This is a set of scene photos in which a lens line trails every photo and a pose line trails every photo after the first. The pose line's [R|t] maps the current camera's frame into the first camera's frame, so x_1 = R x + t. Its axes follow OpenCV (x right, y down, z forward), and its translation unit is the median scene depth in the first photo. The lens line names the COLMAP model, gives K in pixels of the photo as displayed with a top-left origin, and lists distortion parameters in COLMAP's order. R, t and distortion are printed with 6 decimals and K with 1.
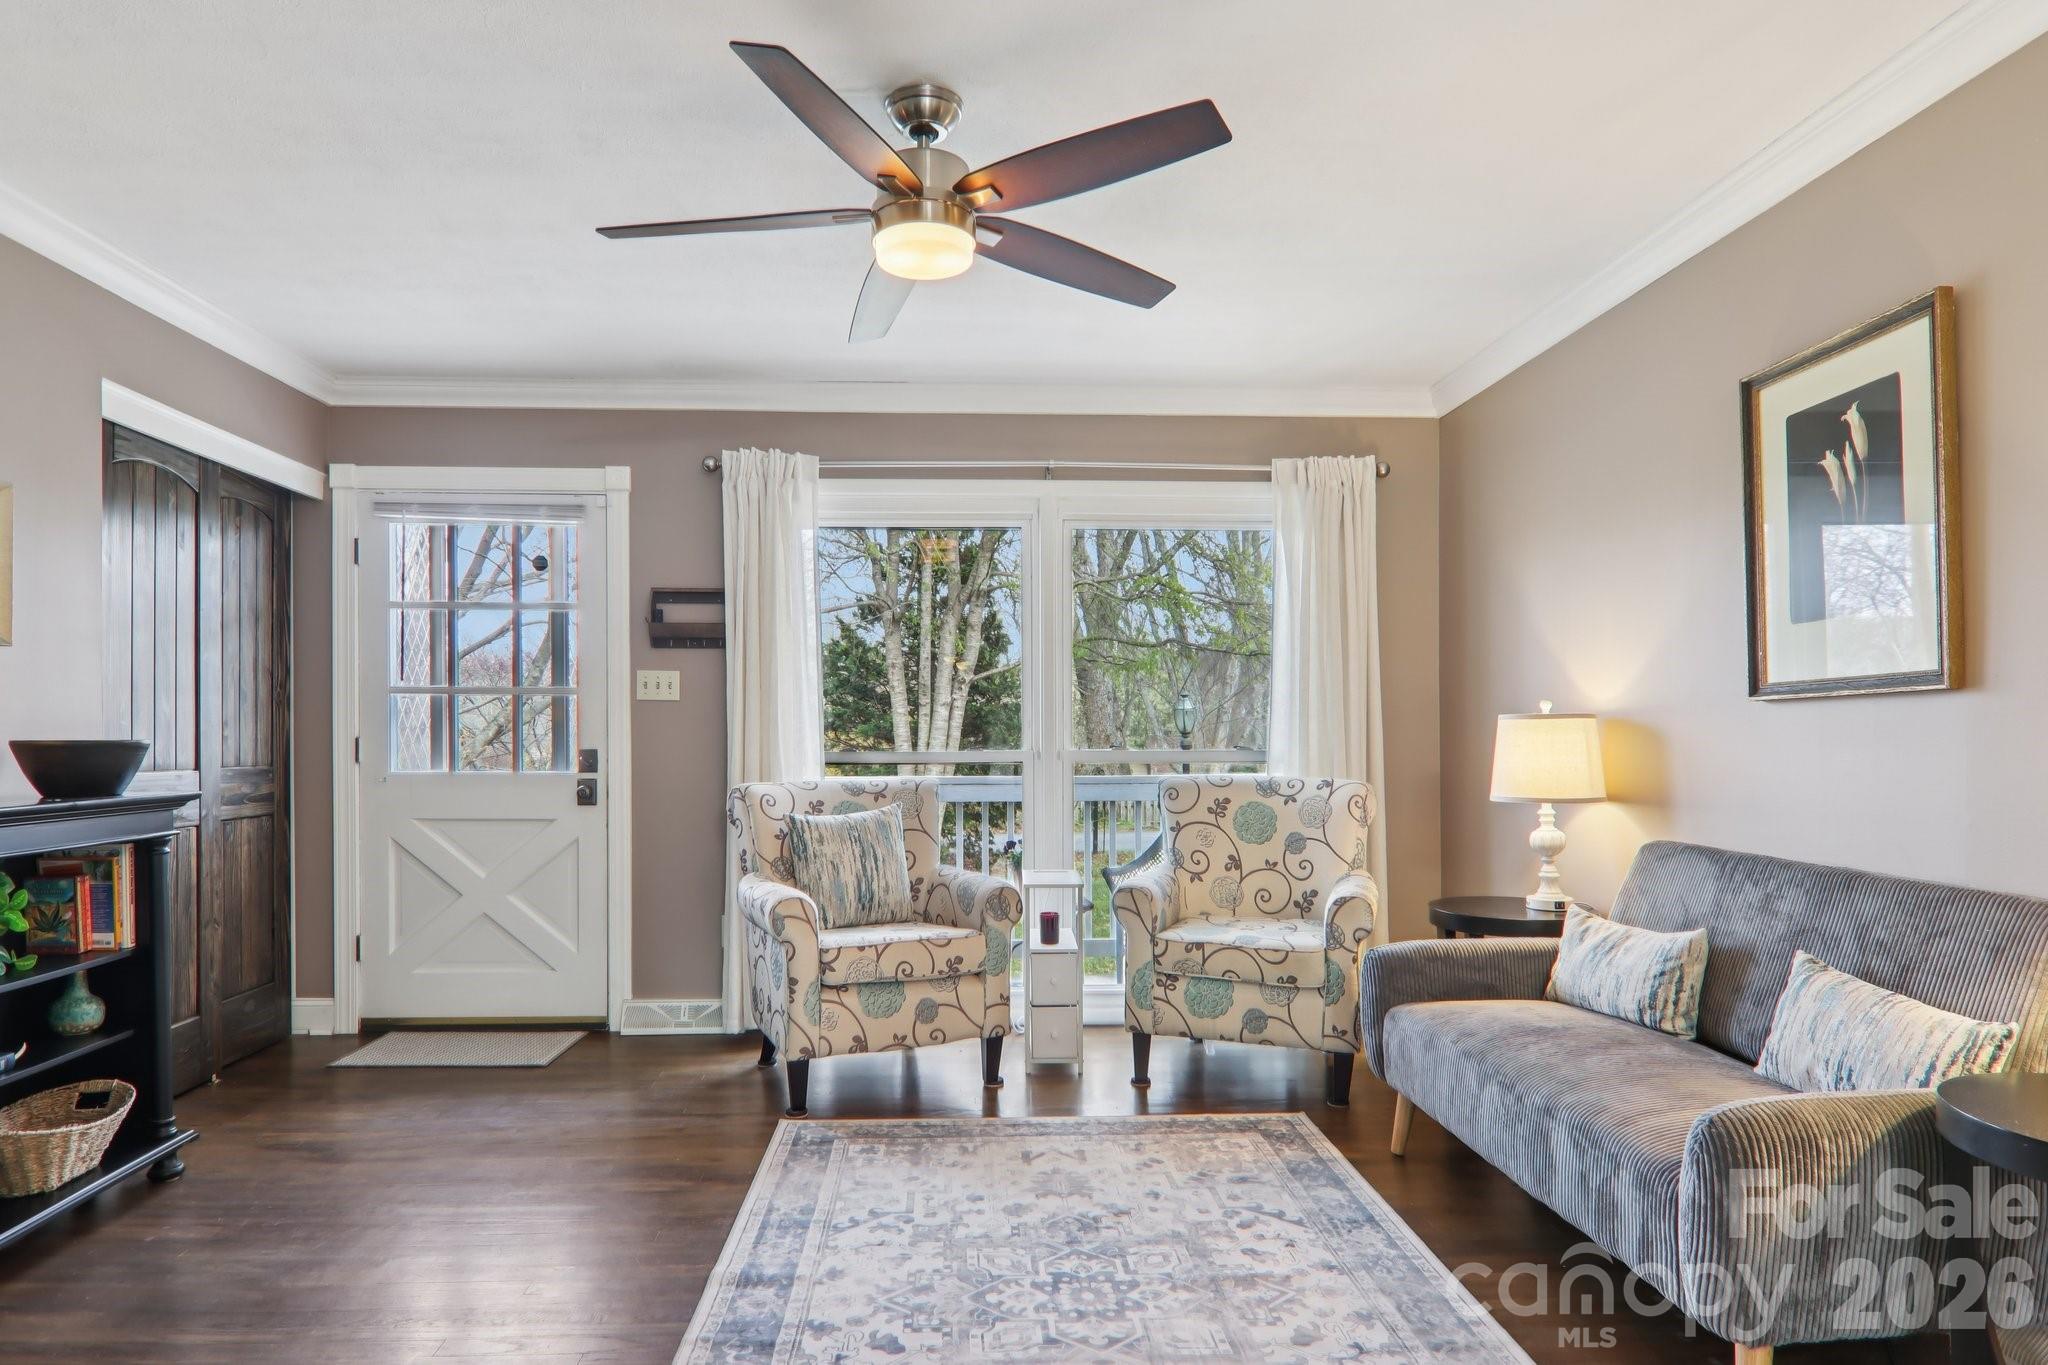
lens RADIAL K [[1164.1, 0, 1004.1], [0, 1164.1, 729.9], [0, 0, 1]] dist [-0.008692, -0.003734]
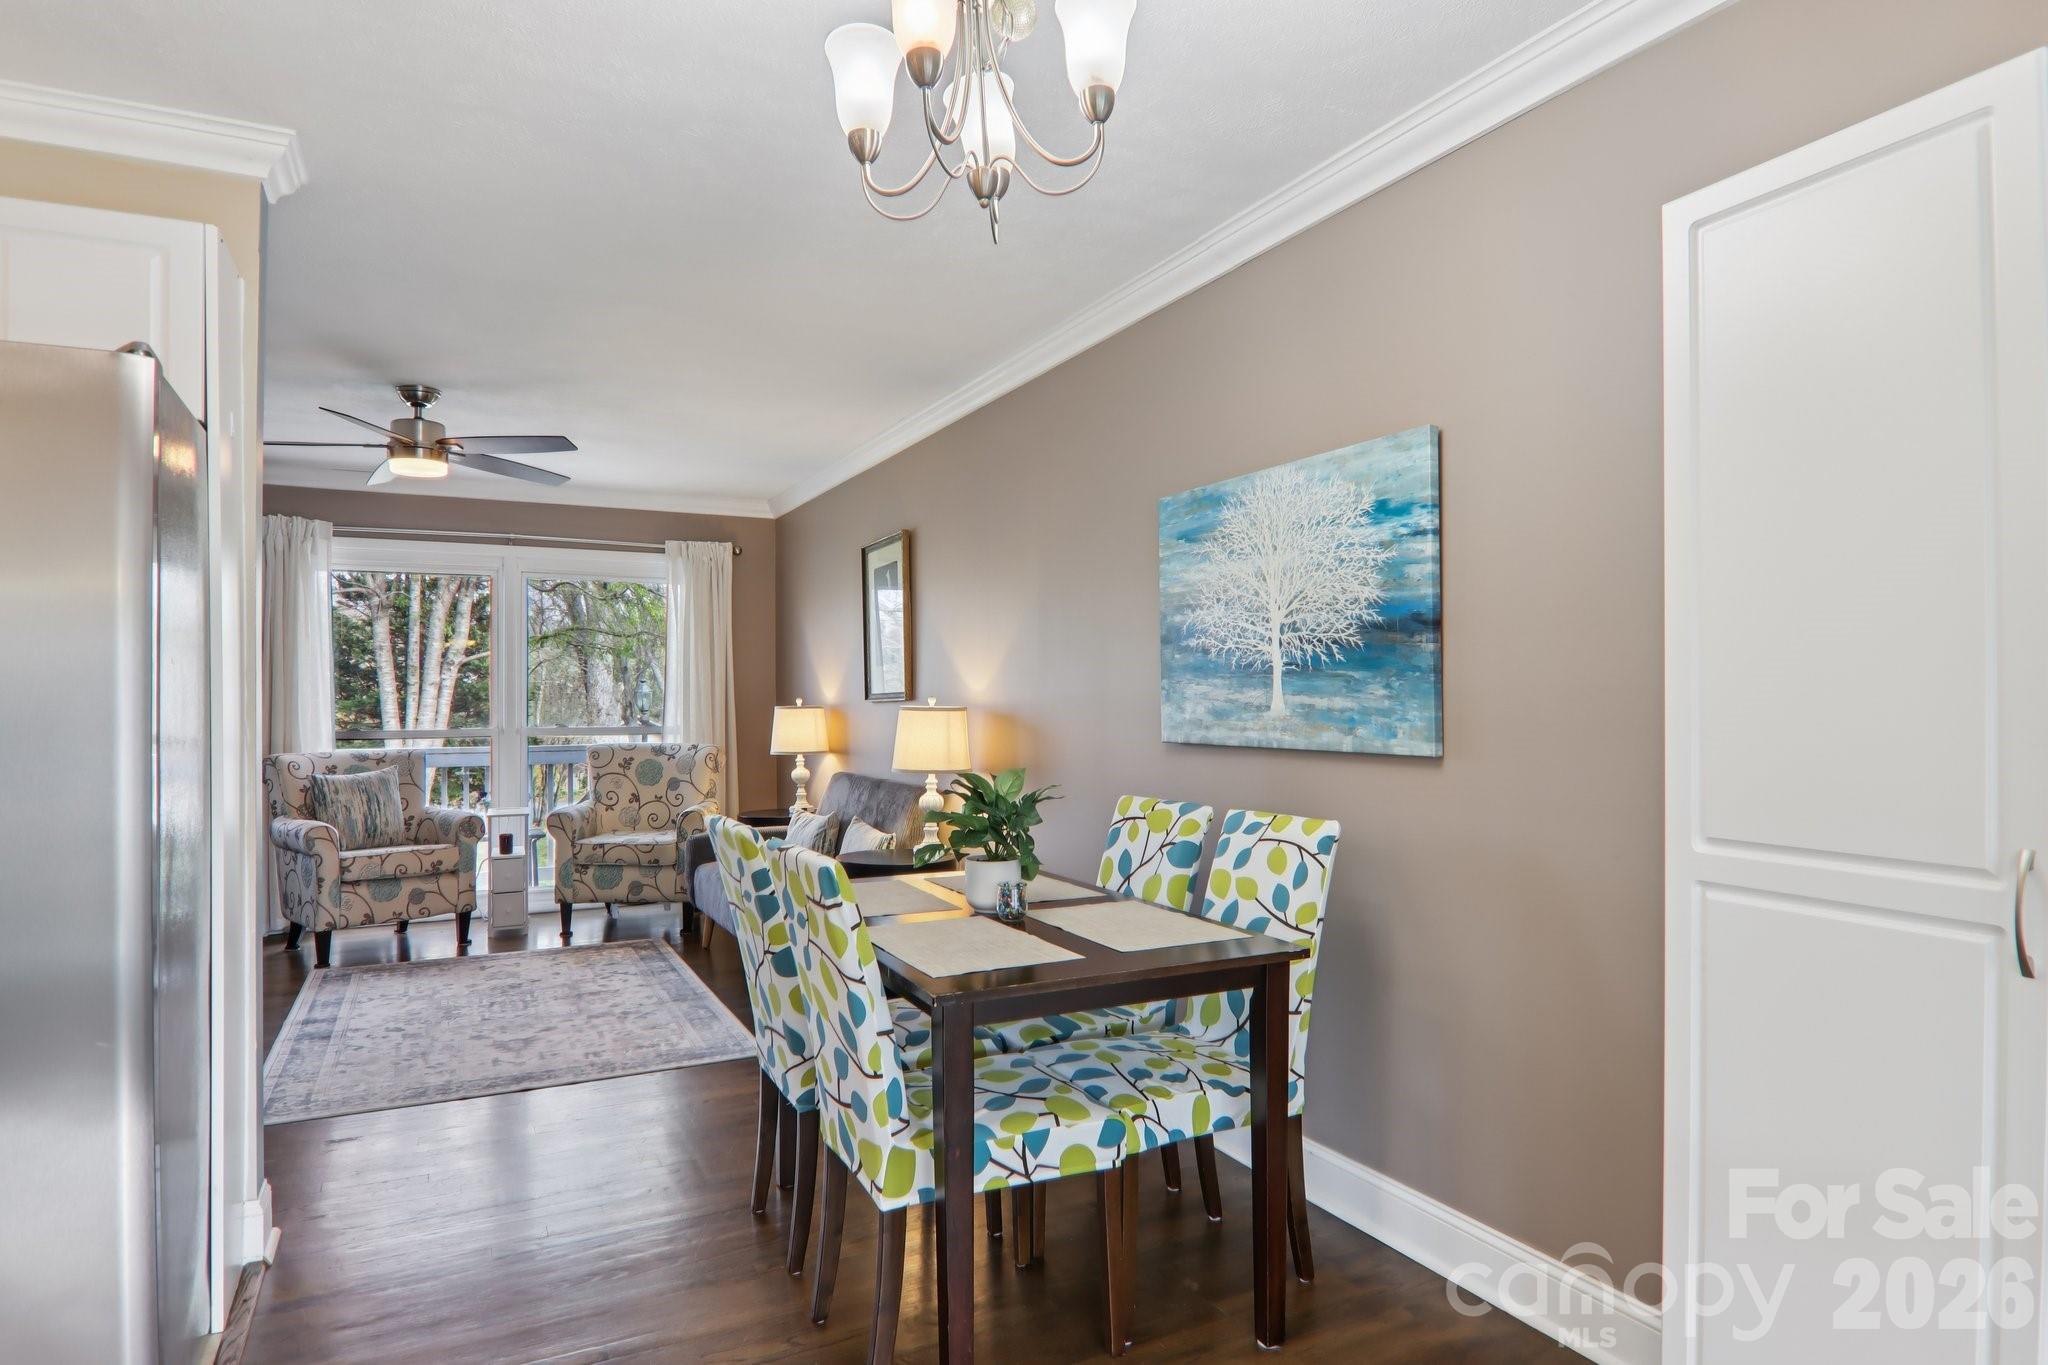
lens RADIAL K [[1164.1, 0, 1032.6], [0, 1164.1, 681.1], [0, 0, 1]] dist [-0.008692, -0.003734]
pose [[0.911798, 0.003555, 0.410623, 0.043340], [0.001989, 0.999913, -0.013072, -0.024402], [-0.410633, 0.012736, 0.911712, -0.710894]]
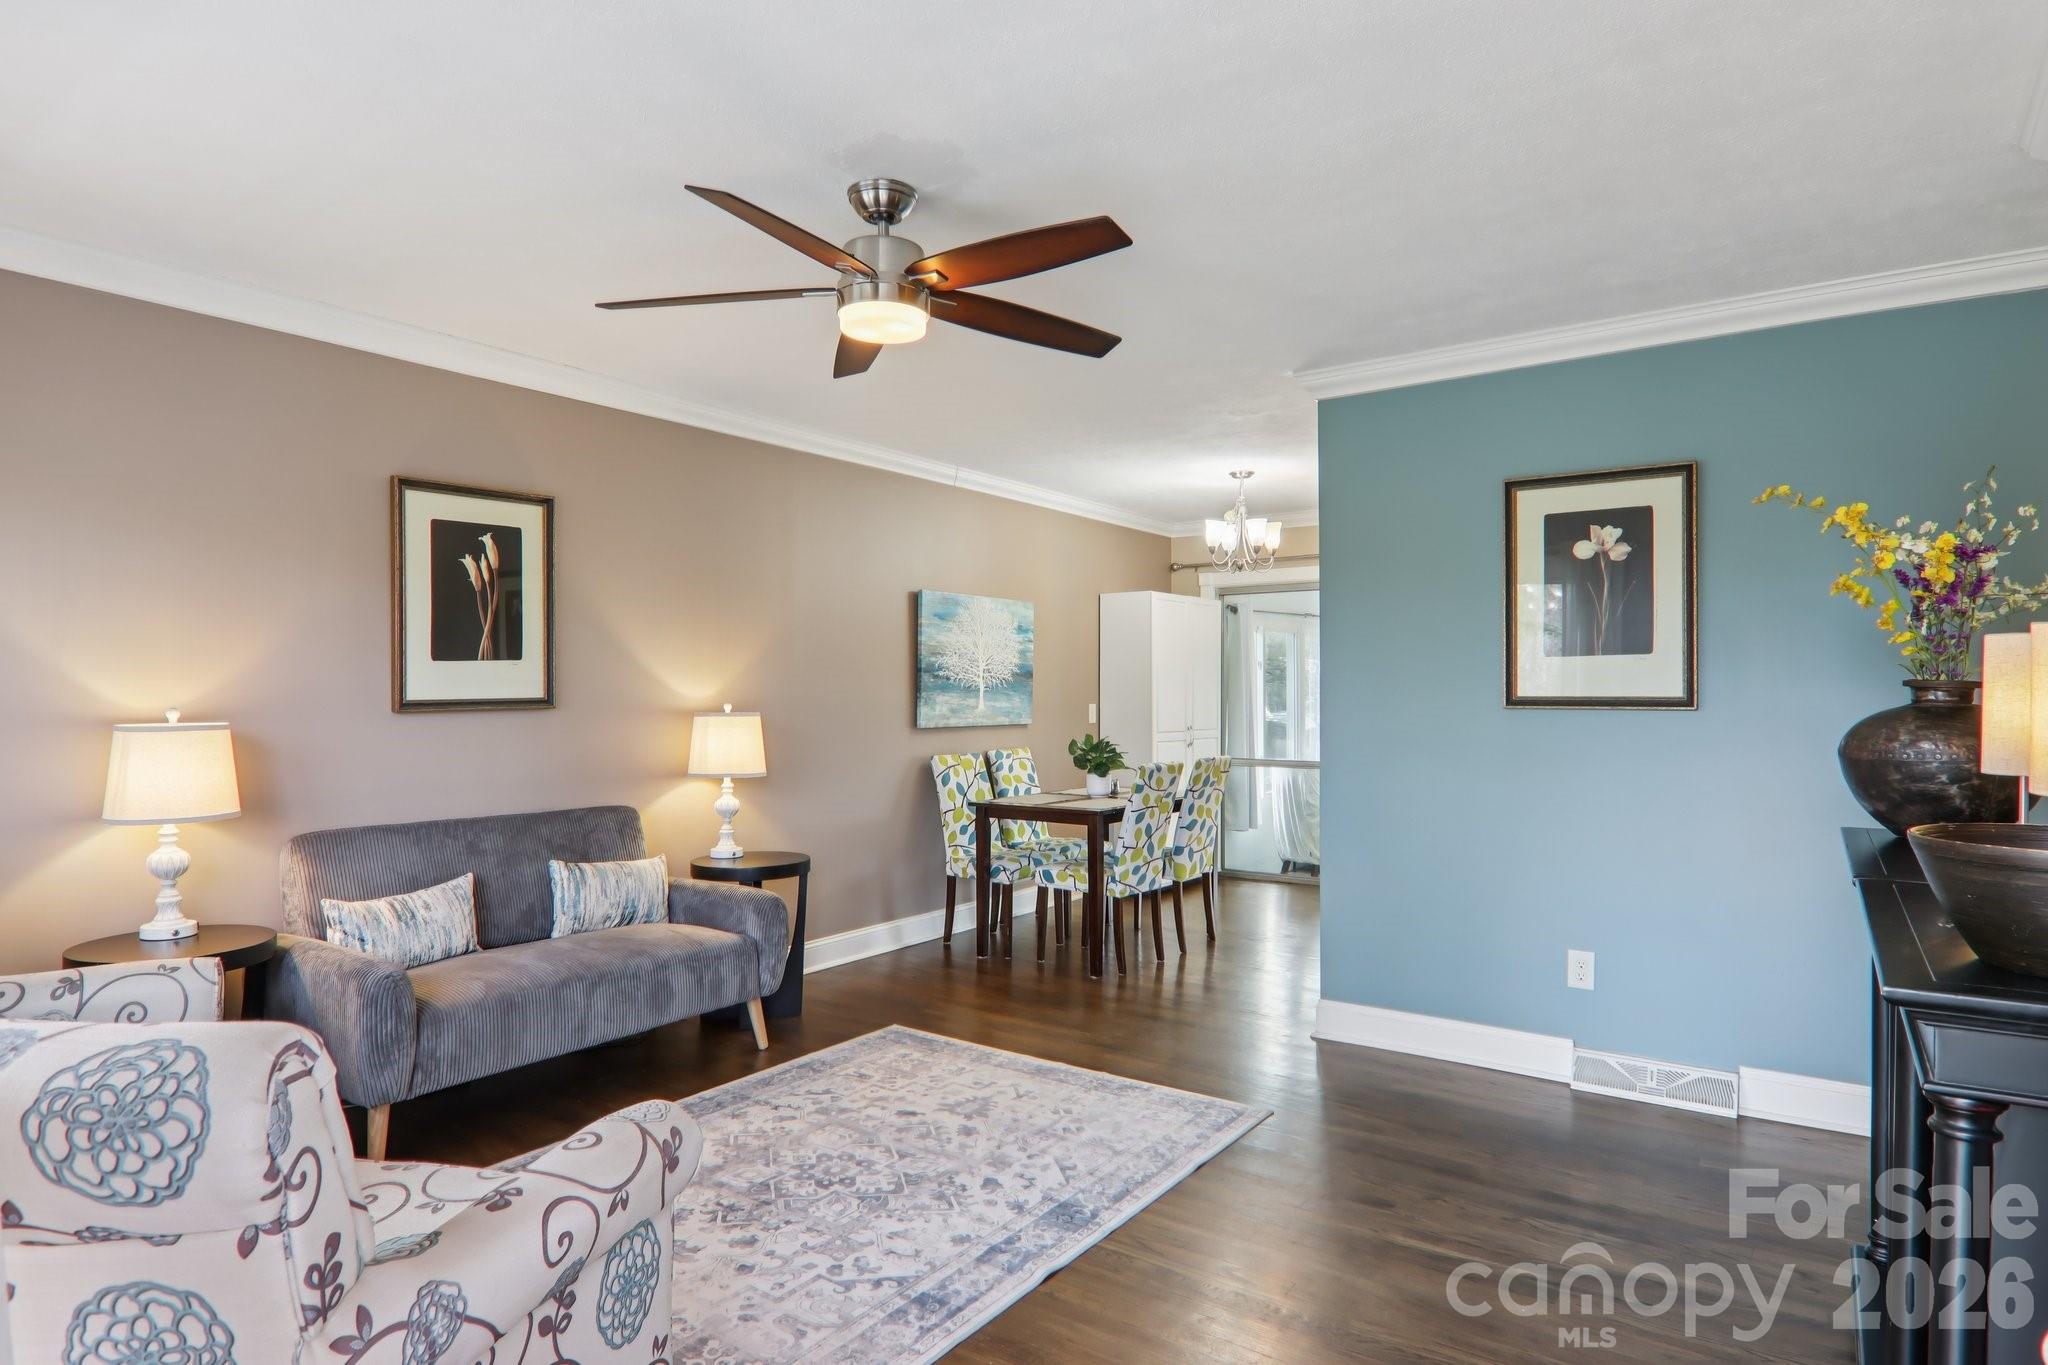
lens RADIAL K [[1164.1, 0, 1033.7], [0, 1164.1, 689.9], [0, 0, 1]] dist [-0.008692, -0.003734]
pose [[-0.795974, 0.006967, 0.605291, -0.545184], [0.002462, 0.999963, -0.008272, -0.027350], [-0.605326, -0.005094, -0.795961, 1.149029]]
